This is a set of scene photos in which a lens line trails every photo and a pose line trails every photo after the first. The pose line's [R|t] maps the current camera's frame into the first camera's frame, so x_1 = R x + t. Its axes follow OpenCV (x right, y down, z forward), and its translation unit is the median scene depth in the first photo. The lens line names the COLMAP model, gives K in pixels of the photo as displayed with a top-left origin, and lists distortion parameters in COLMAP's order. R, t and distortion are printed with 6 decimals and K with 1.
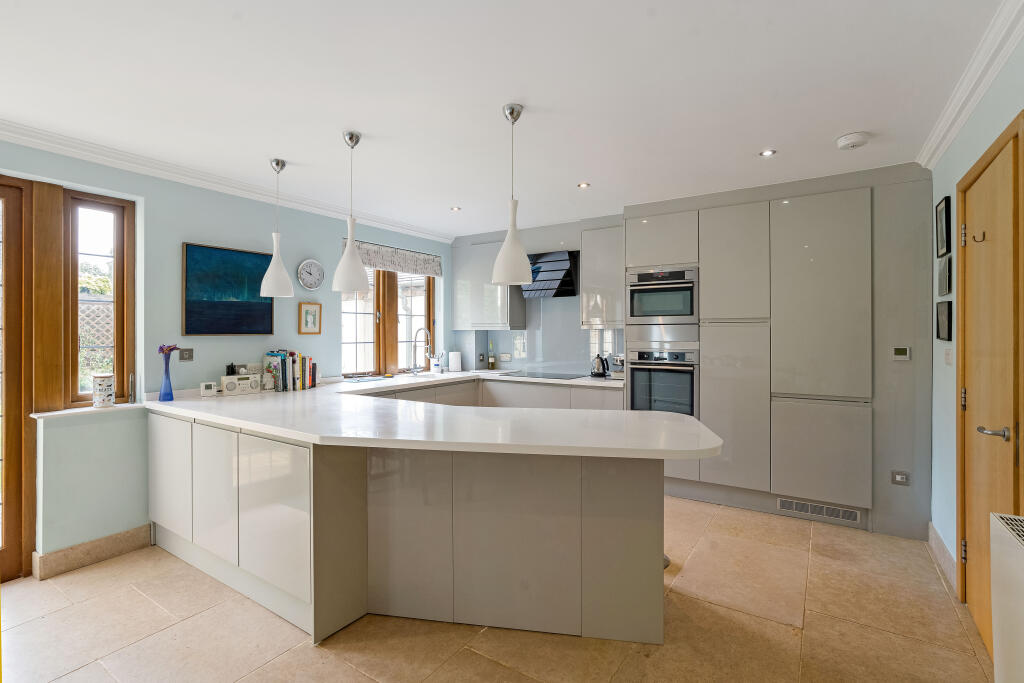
lens RADIAL K [[490.7, 0, 514.8], [0, 490.7, 331.1], [0, 0, 1]] dist [-0.002029, 0.024078]
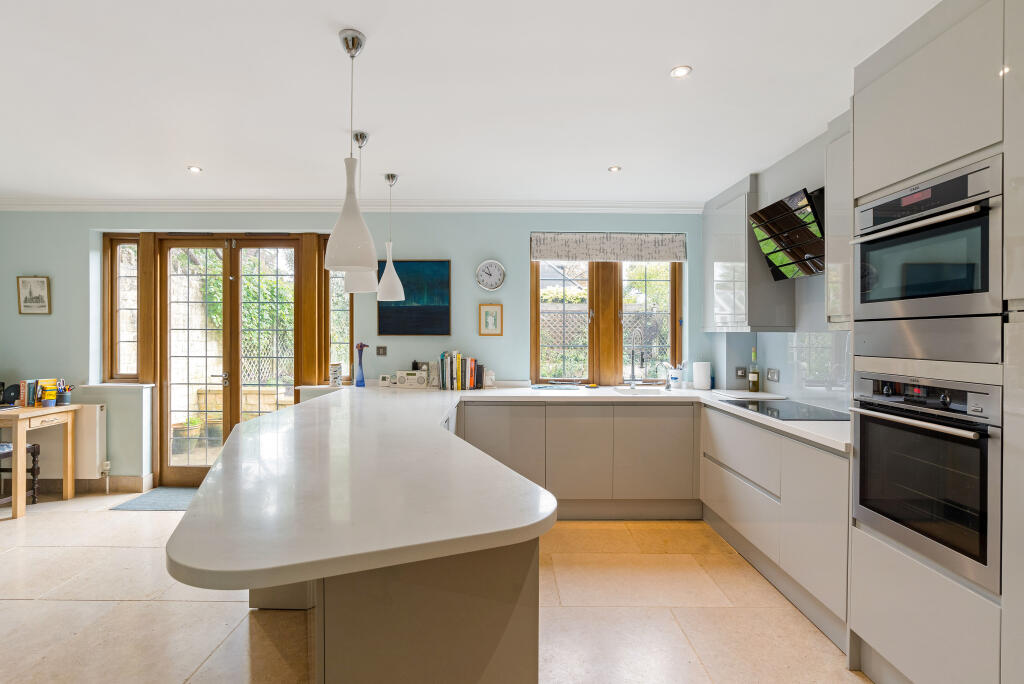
lens RADIAL K [[504.7, 0, 514.8], [0, 504.7, 335.0], [0, 0, 1]] dist [-0.000032, 0.000281]
pose [[0.548491, 0.006289, -0.836133, 0.516702], [-0.004611, 0.999979, 0.004496, 0.000379], [0.836144, 0.001390, 0.548508, 0.531928]]
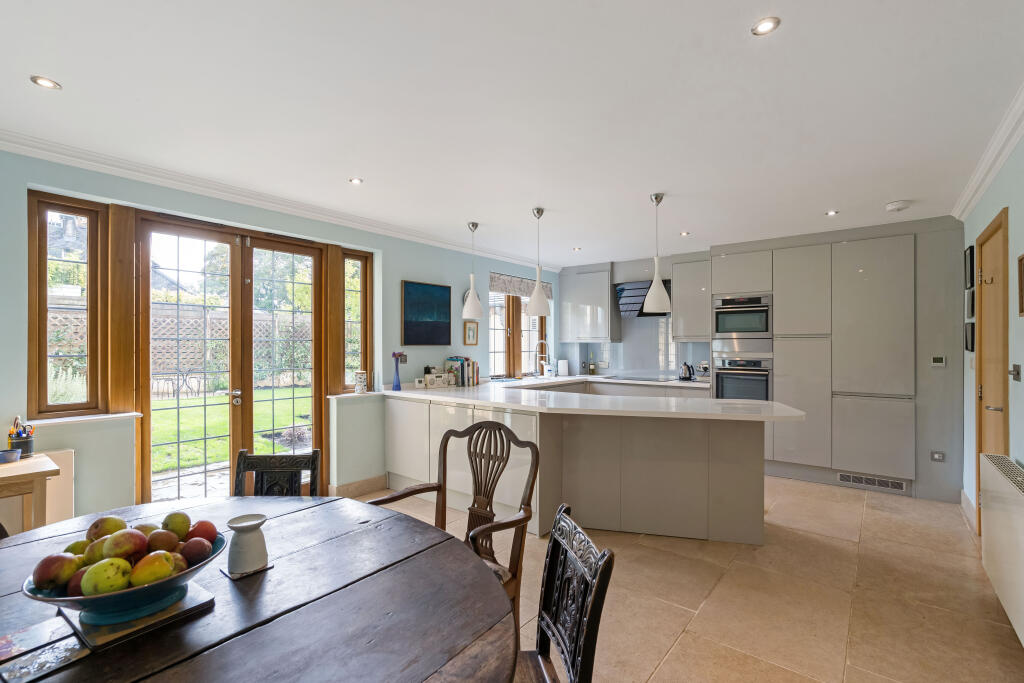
lens RADIAL K [[484.3, 0, 522.7], [0, 484.3, 342.6], [0, 0, 1]] dist [-0.001403, 0.032125]
pose [[0.997594, 0.003677, -0.069232, -0.205570], [-0.003928, 0.999986, -0.003499, 0.004021], [0.069218, 0.003763, 0.997594, -0.339065]]
